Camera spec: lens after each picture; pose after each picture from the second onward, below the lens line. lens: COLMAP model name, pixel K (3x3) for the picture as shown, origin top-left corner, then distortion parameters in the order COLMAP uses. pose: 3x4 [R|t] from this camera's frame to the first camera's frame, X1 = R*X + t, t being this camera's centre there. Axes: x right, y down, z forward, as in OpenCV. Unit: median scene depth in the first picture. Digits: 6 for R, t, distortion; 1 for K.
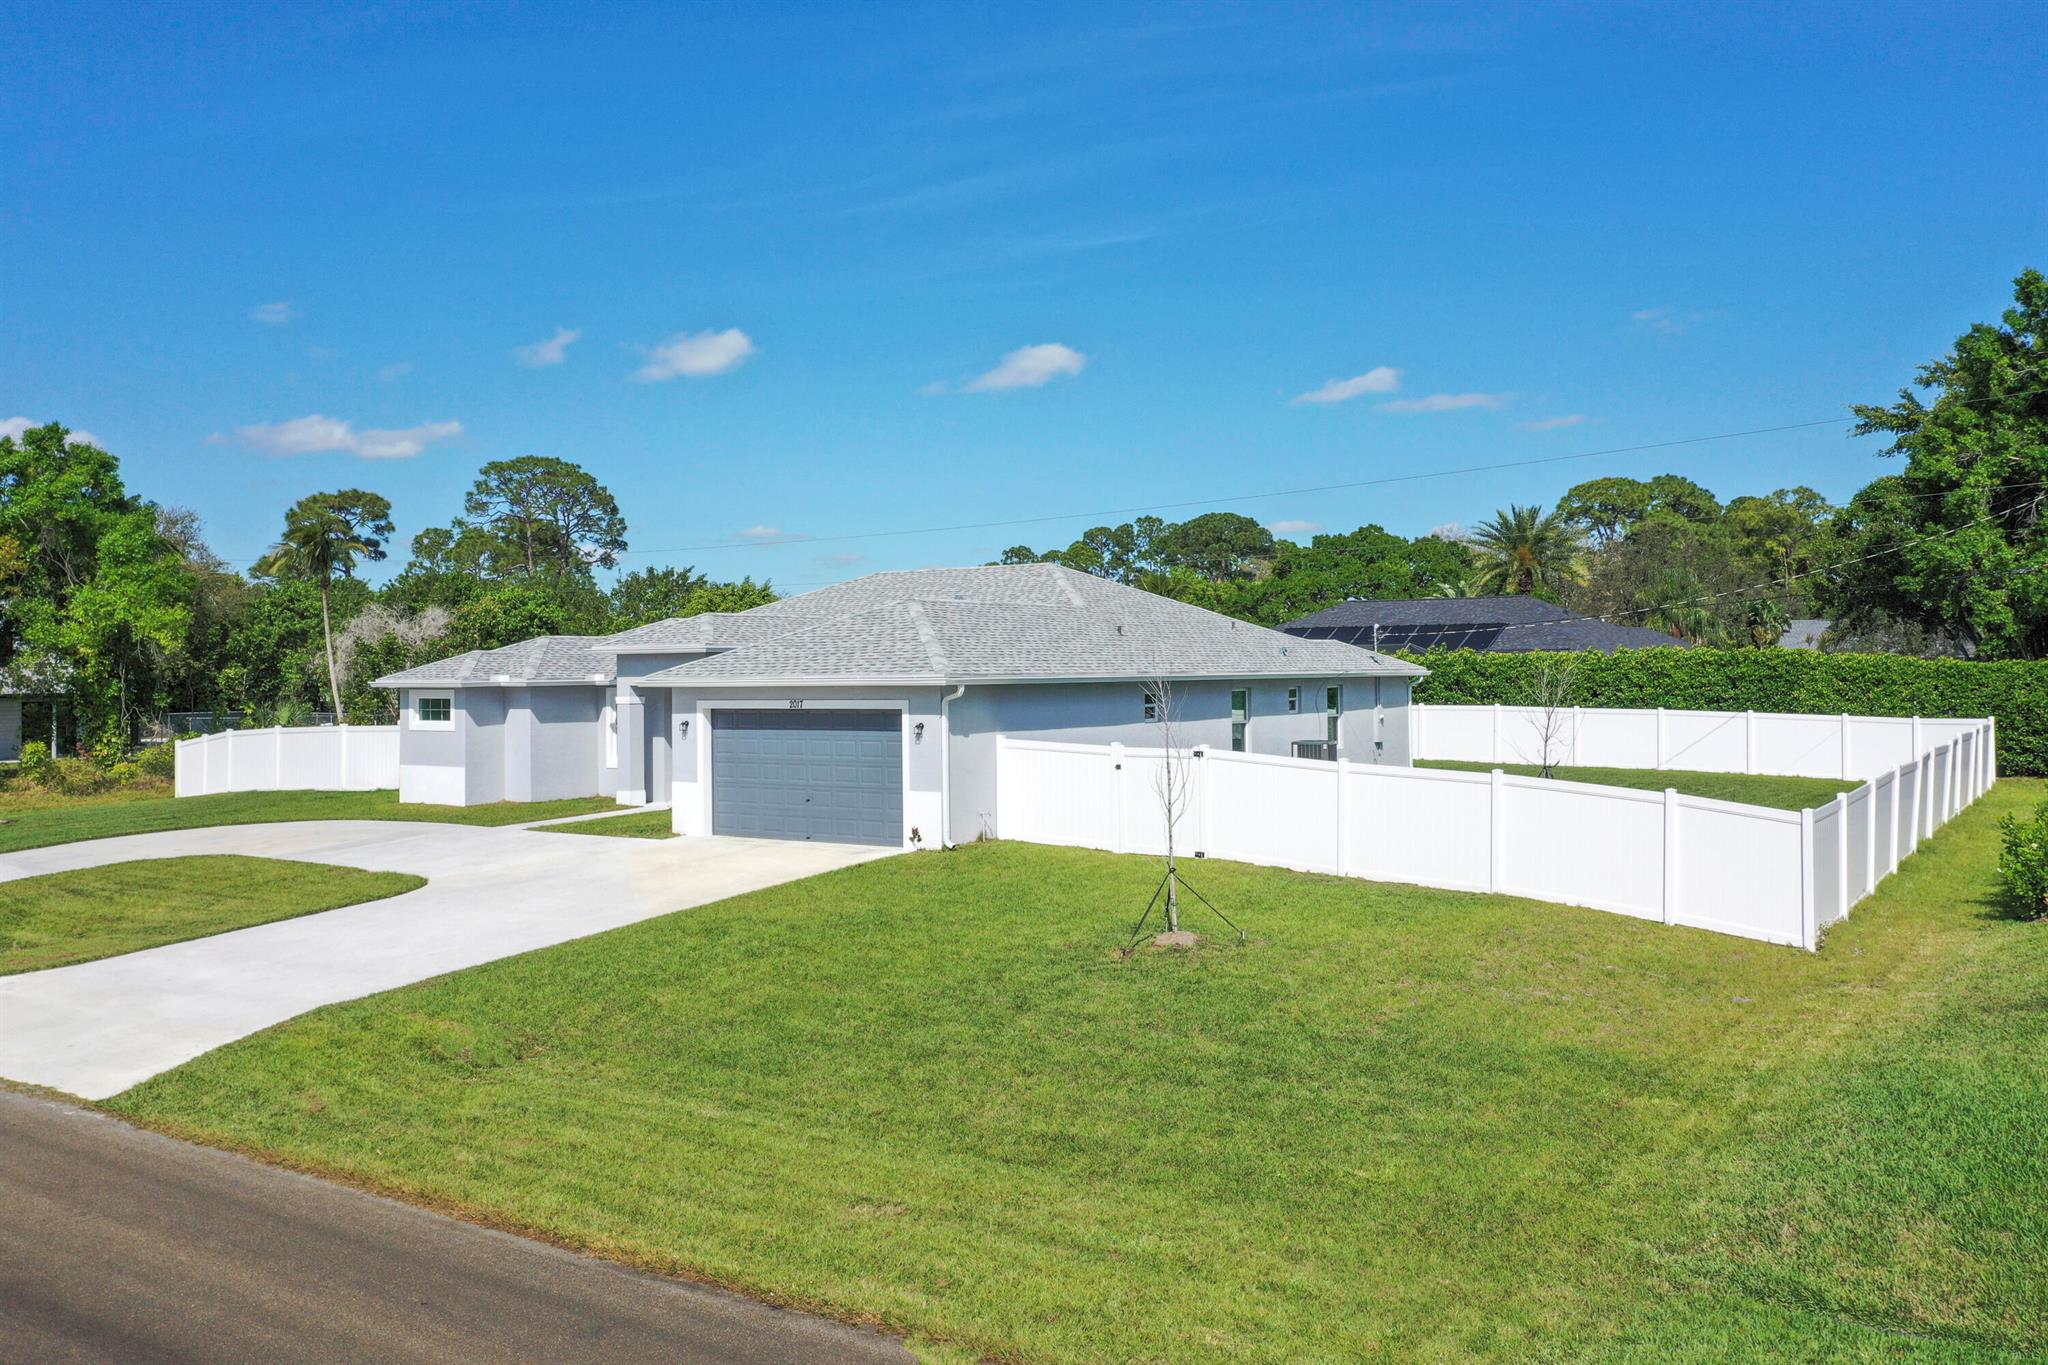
lens RADIAL K [[1580.4, 0, 1024.0], [0, 1580.4, 682.5], [0, 0, 1]] dist [-0.001338, -0.004107]
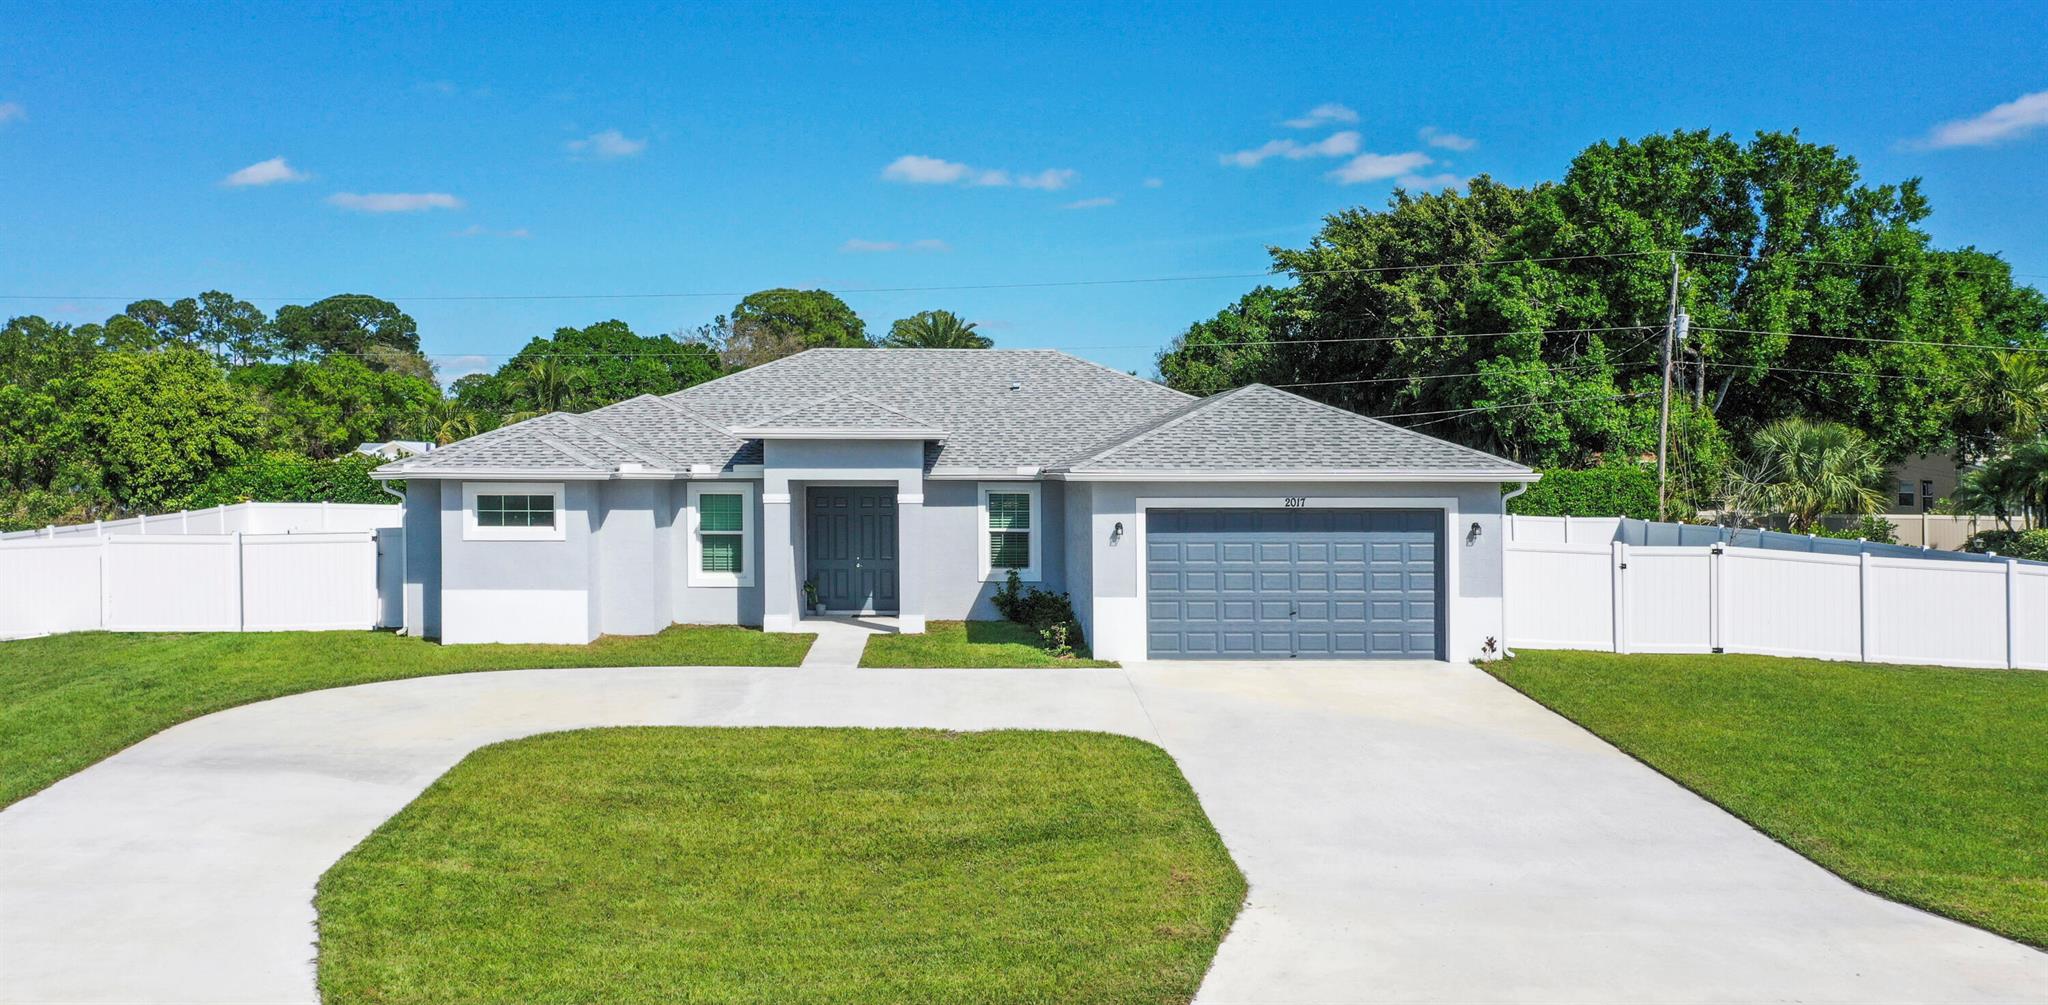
lens RADIAL K [[1617.5, 0, 1024.0], [0, 1617.5, 502.5], [0, 0, 1]] dist [0.004454, 0.002983]
pose [[0.828257, 0.002234, 0.560344, -0.673932], [-0.007189, 0.999952, 0.006640, 0.007848], [-0.560302, -0.009528, 0.828233, 0.307553]]
